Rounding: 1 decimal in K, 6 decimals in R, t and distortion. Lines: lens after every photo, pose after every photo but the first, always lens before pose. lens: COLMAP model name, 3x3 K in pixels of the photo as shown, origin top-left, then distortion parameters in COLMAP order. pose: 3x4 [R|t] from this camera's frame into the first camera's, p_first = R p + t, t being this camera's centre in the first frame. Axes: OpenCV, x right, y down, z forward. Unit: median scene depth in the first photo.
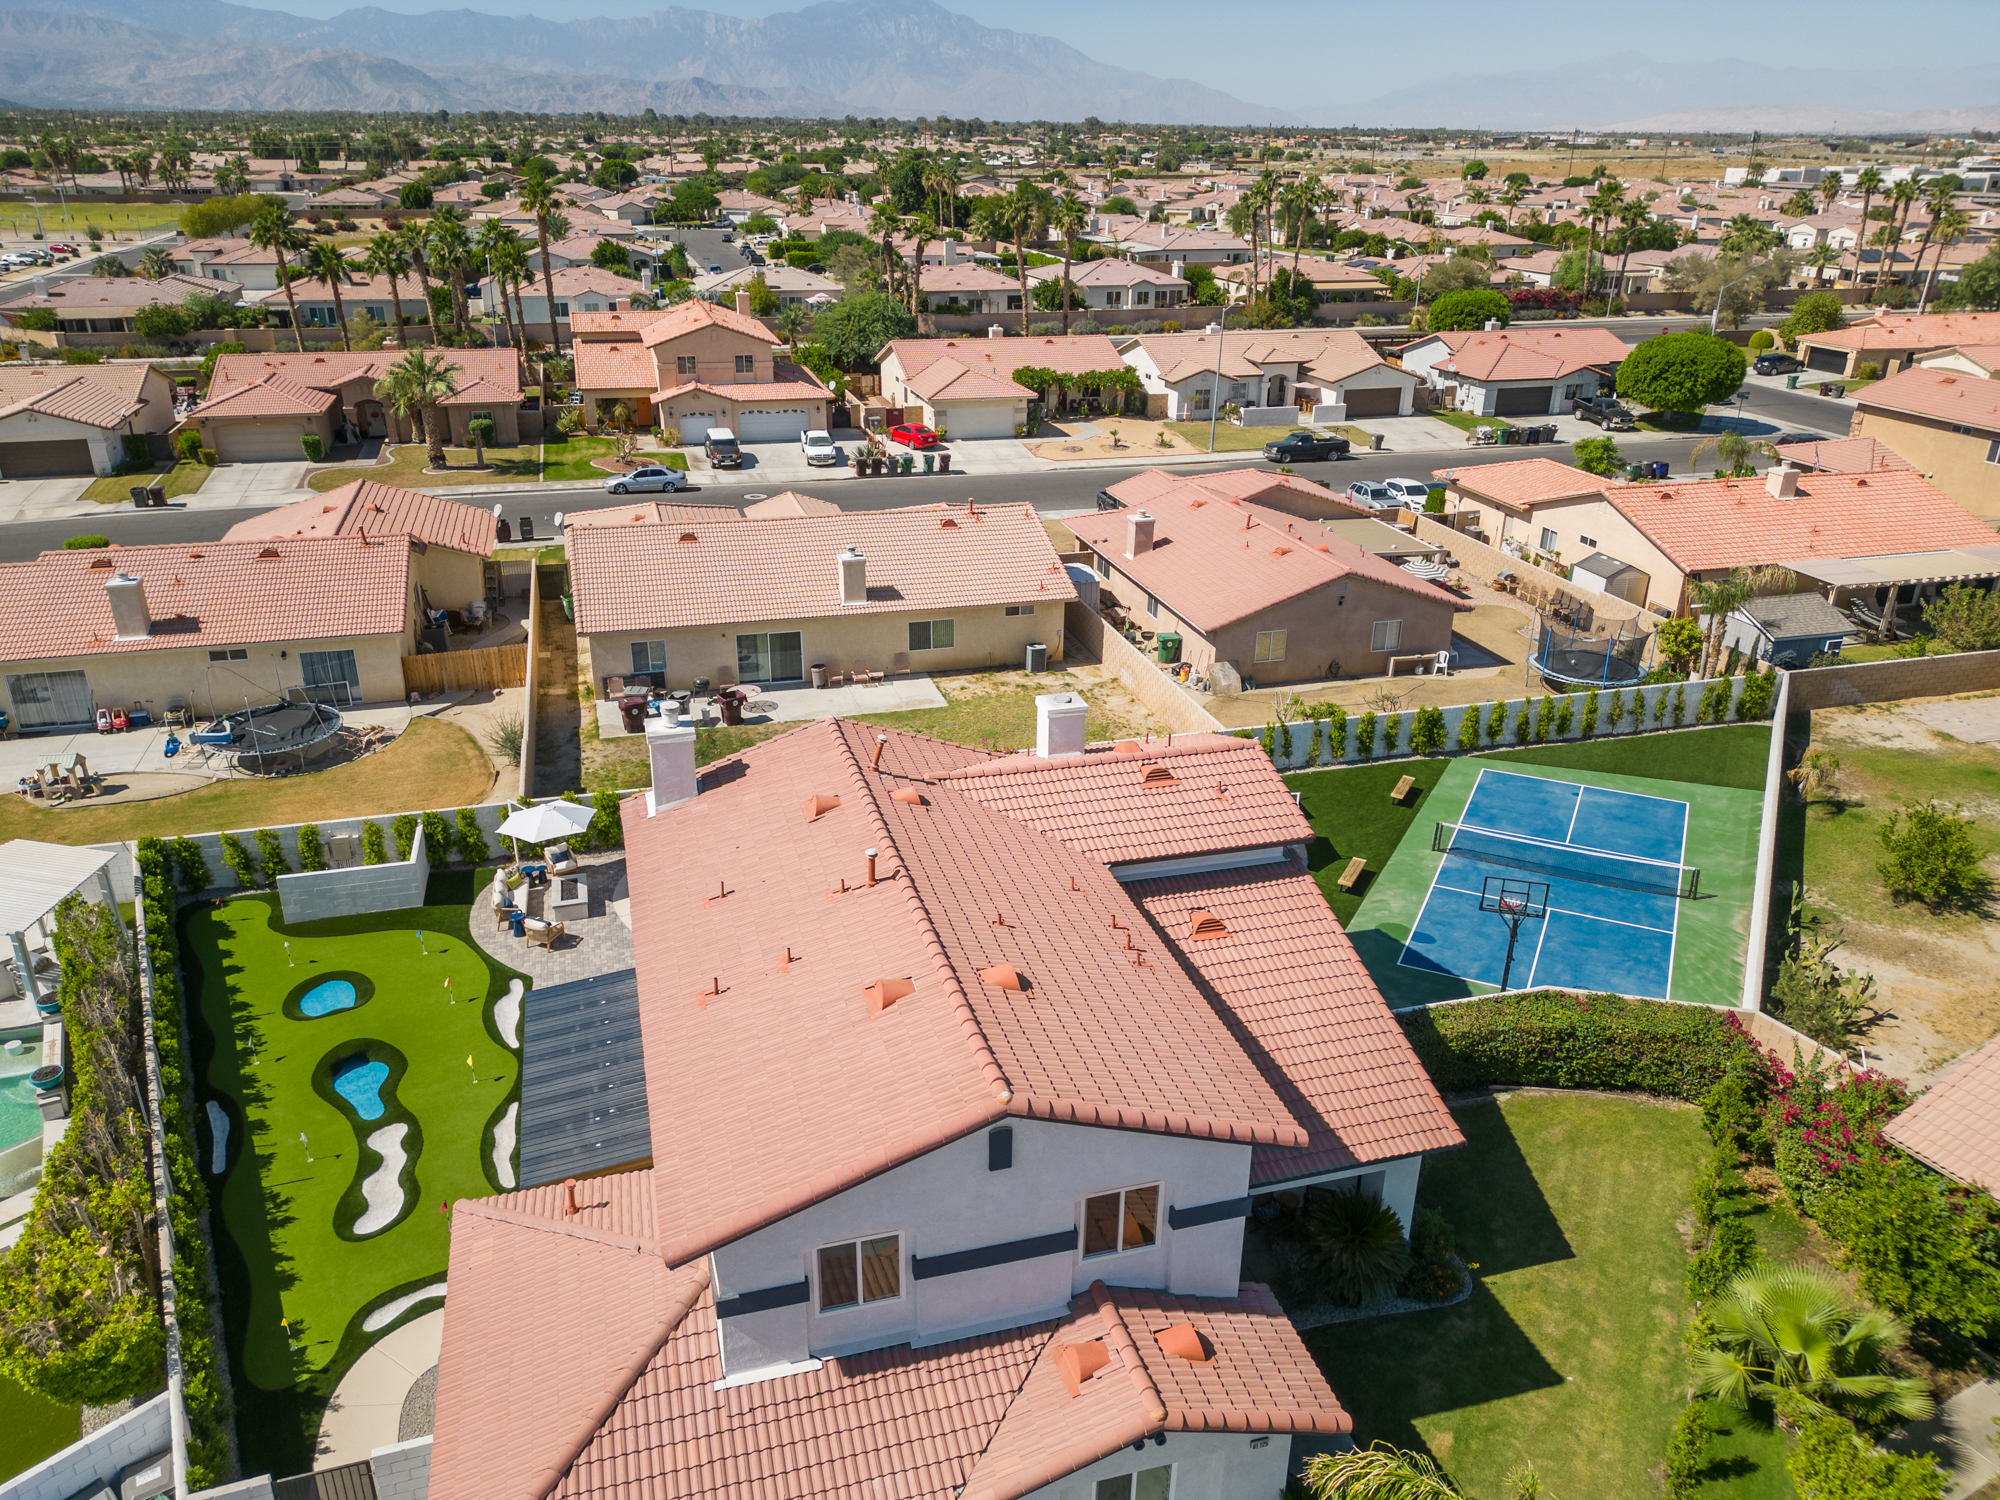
lens RADIAL K [[1409.8, 0, 1000.0], [0, 1409.8, 750.0], [0, 0, 1]] dist [0.059778, -0.072171]
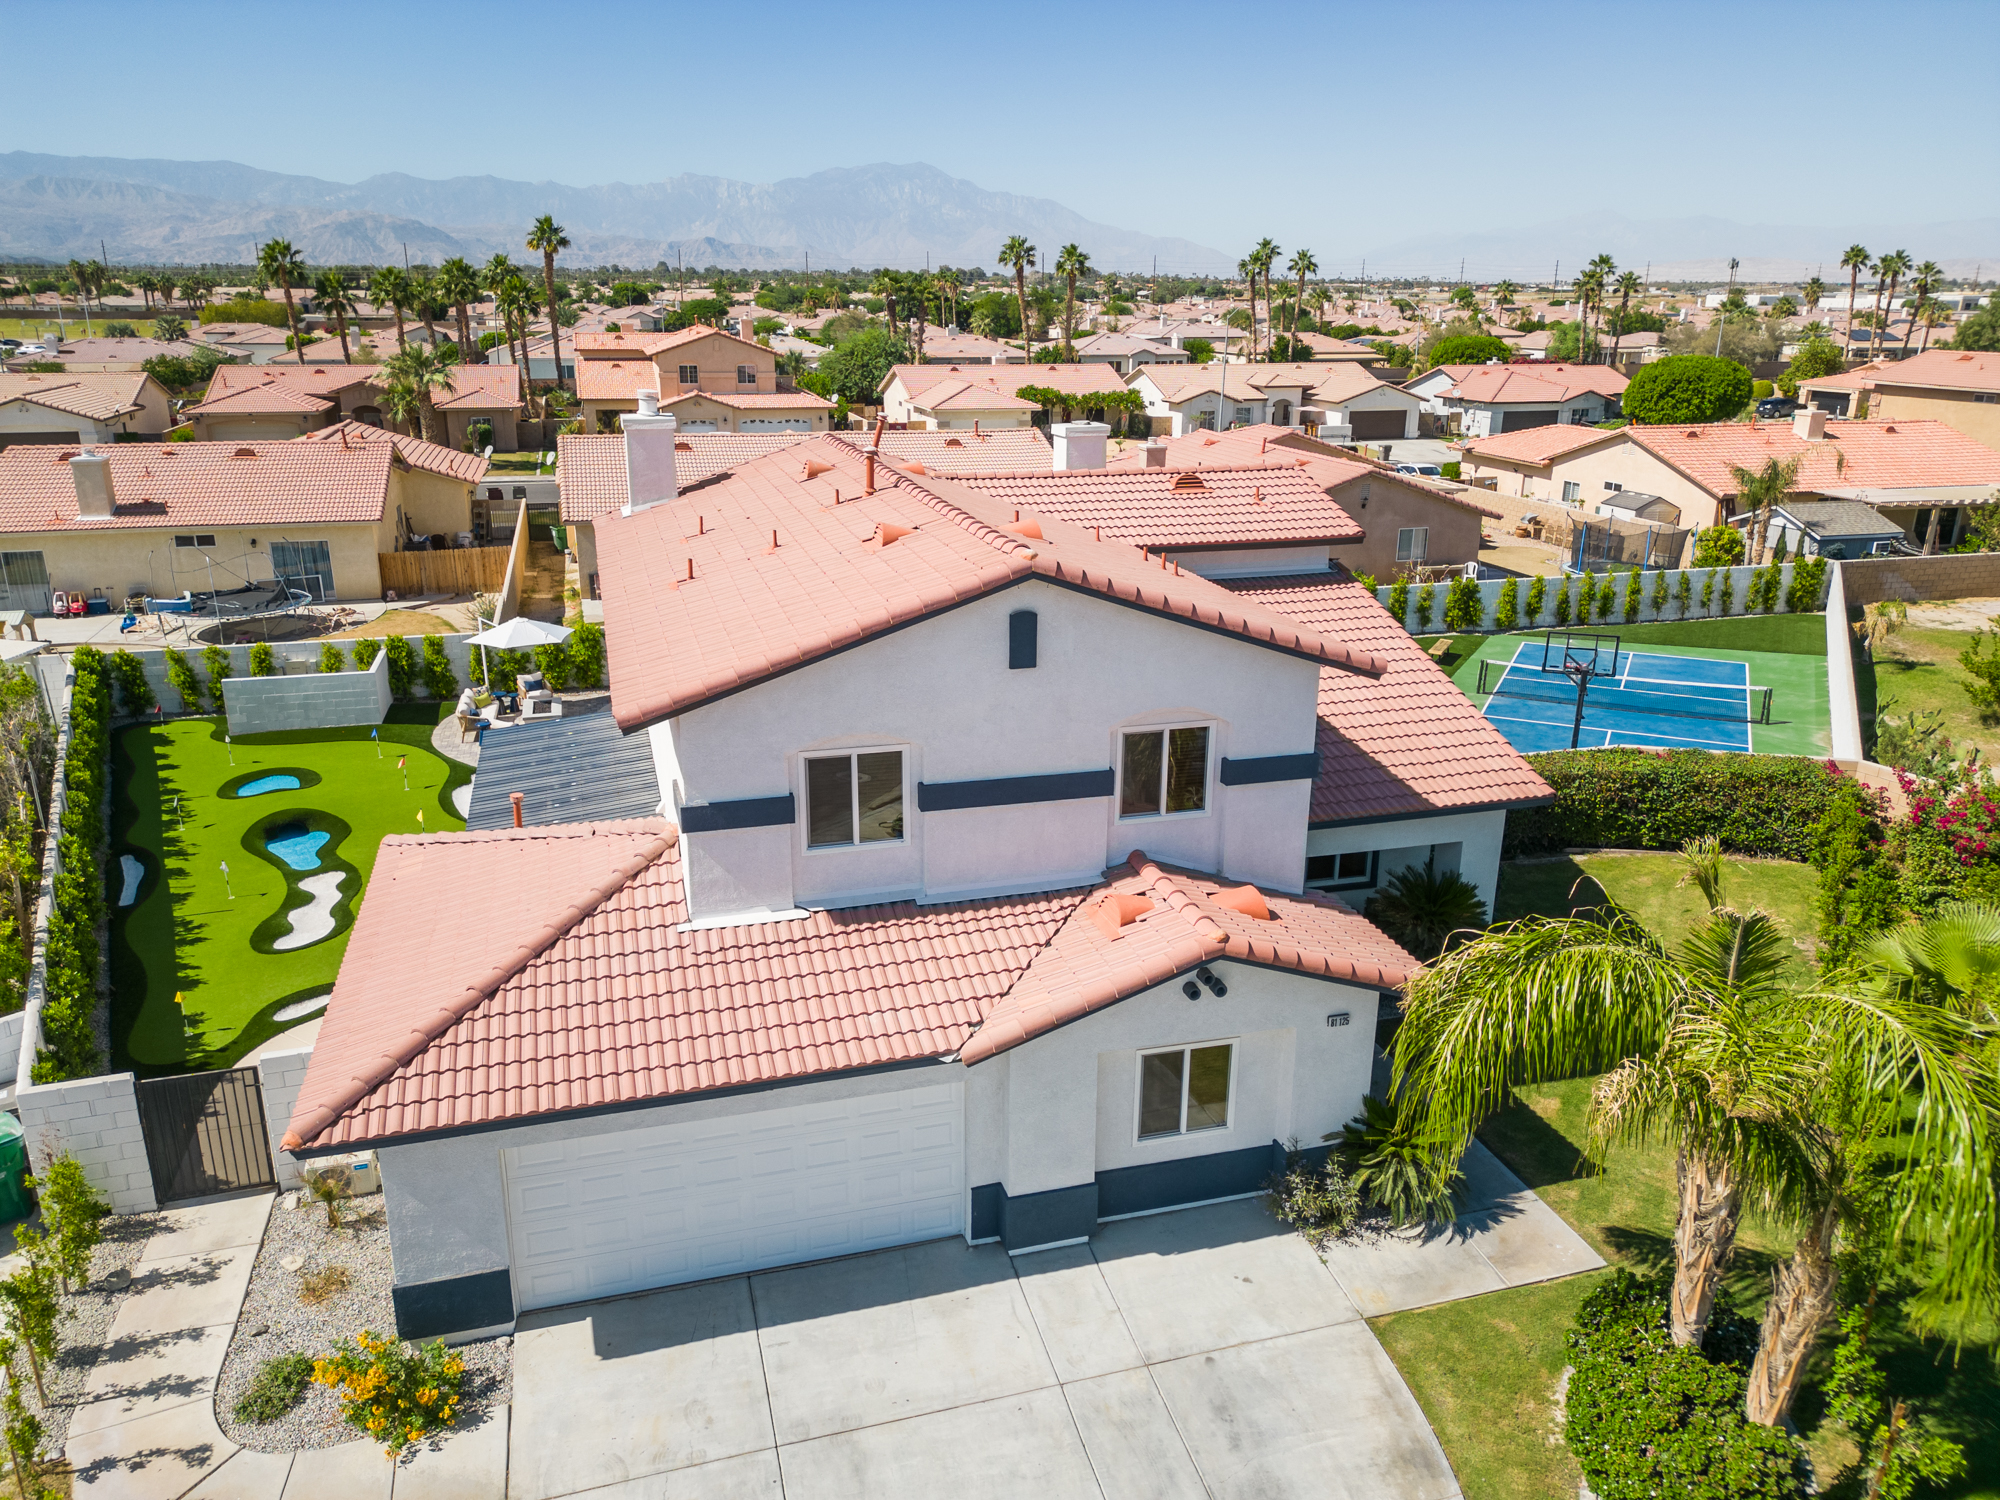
lens RADIAL K [[1408.7, 0, 1000.0], [0, 1408.7, 750.0], [0, 0, 1]] dist [0.069924, -0.090080]
pose [[0.999988, -0.004694, -0.001302, -0.004933], [0.004547, 0.995344, -0.096278, 0.171062], [0.001748, 0.096271, 0.995354, 0.070247]]
